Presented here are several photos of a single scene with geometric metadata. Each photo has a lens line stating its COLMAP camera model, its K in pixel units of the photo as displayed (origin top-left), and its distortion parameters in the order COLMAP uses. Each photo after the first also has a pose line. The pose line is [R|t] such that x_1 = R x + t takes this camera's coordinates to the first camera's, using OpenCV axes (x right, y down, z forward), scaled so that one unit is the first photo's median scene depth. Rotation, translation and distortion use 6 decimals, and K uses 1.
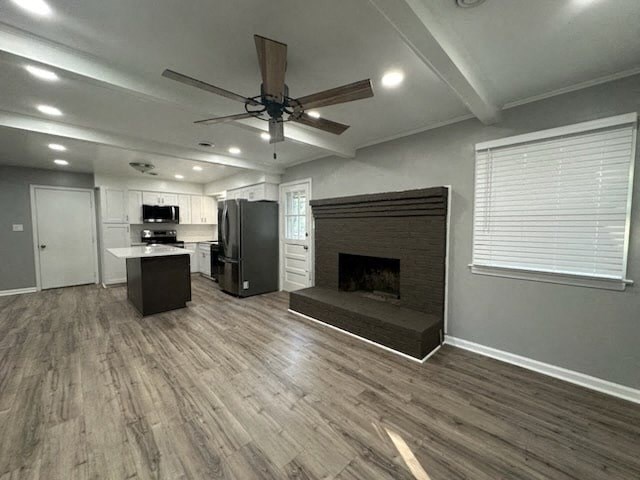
lens RADIAL K [[256.0, 0, 318.8], [0, 256.0, 240.8], [0, 0, 1]] dist [-0.005217, 0.000877]
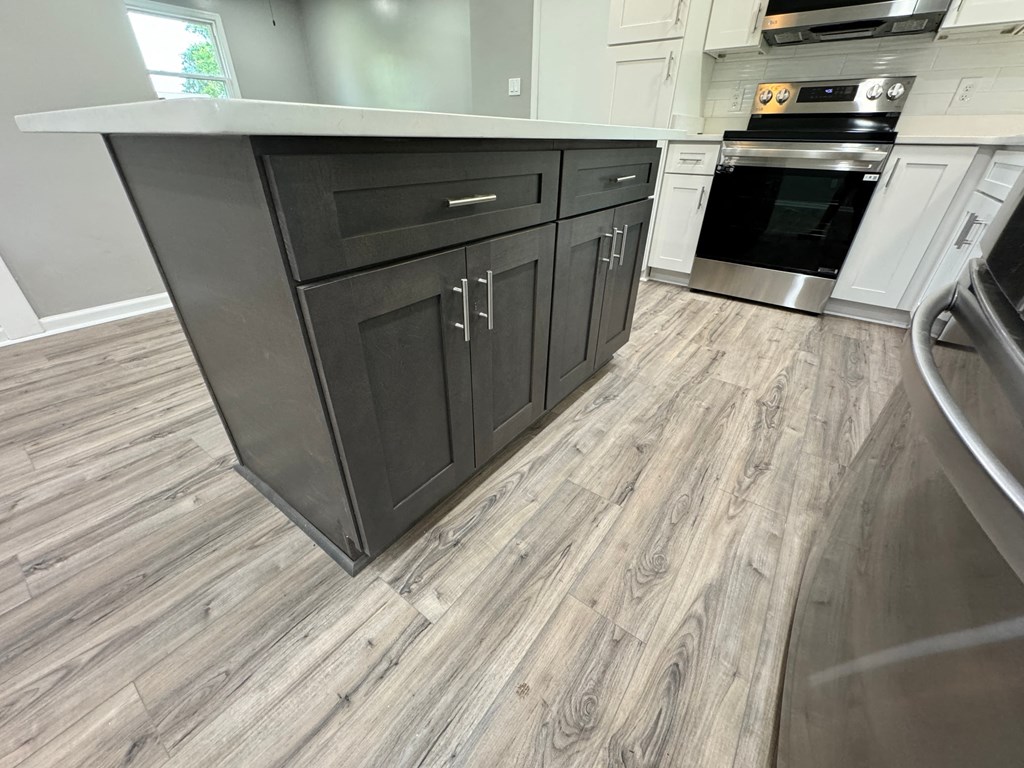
lens RADIAL K [[409.6, 0, 511.9], [0, 409.6, 382.6], [0, 0, 1]] dist [-0.005217, 0.000877]
pose [[0.158282, 0.508849, -0.846179, -0.379773], [-0.069319, 0.860595, 0.504551, 0.047647], [0.984958, -0.021205, 0.171490, 1.122201]]
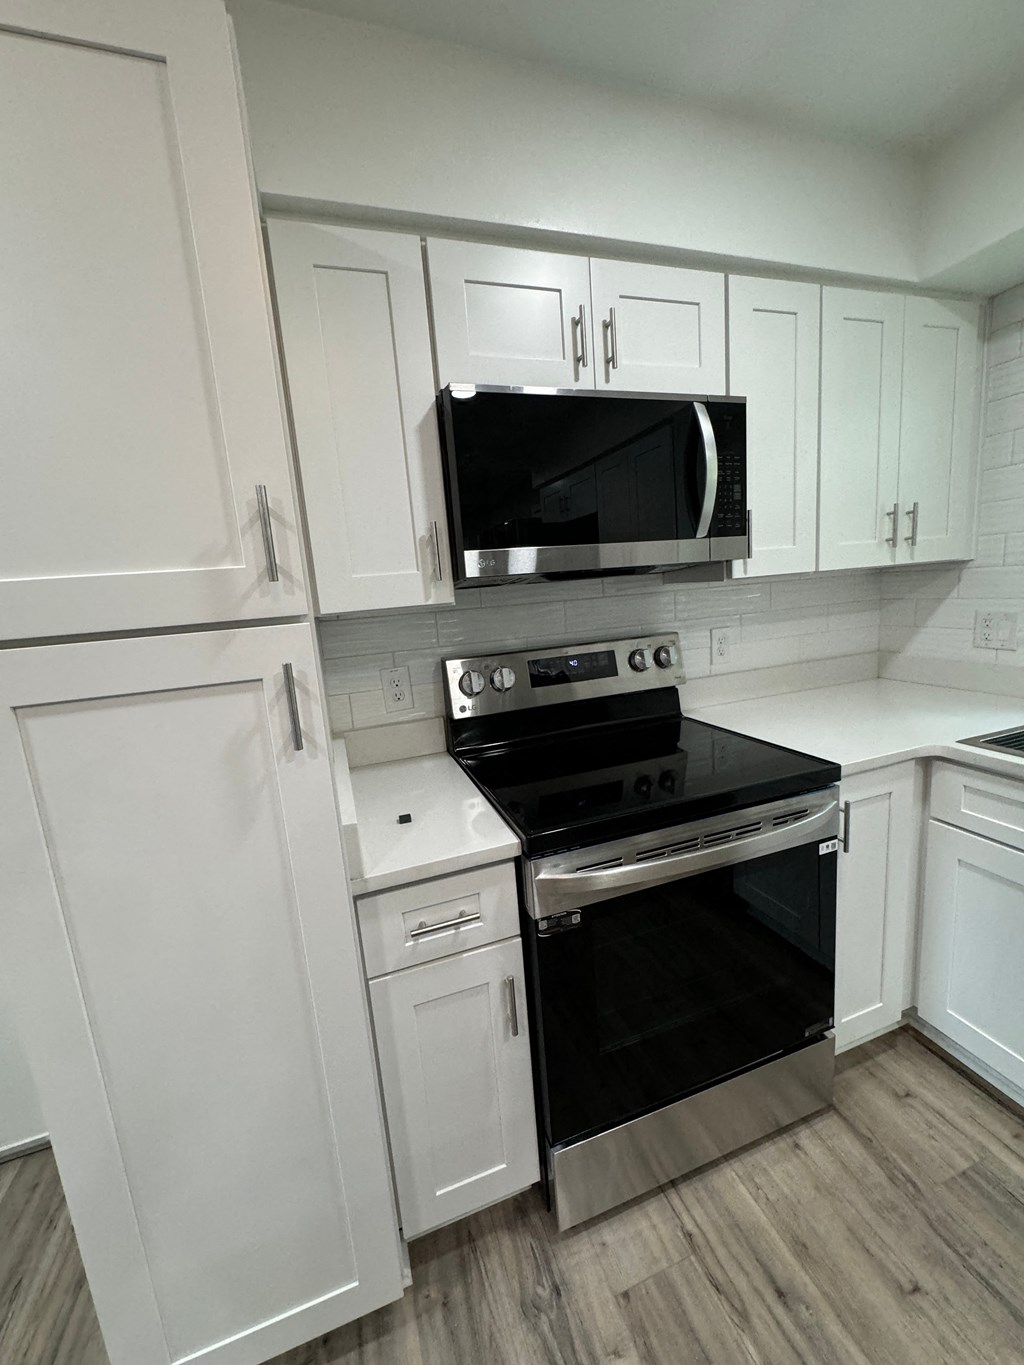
lens RADIAL K [[545.9, 0, 512.1], [0, 545.9, 680.4], [0, 0, 1]] dist [-0.005217, 0.000877]
pose [[0.903628, 0.006653, -0.428267, -0.931327], [0.050238, 0.991331, 0.121401, -0.098823], [0.425362, -0.131217, 0.895461, 1.317338]]
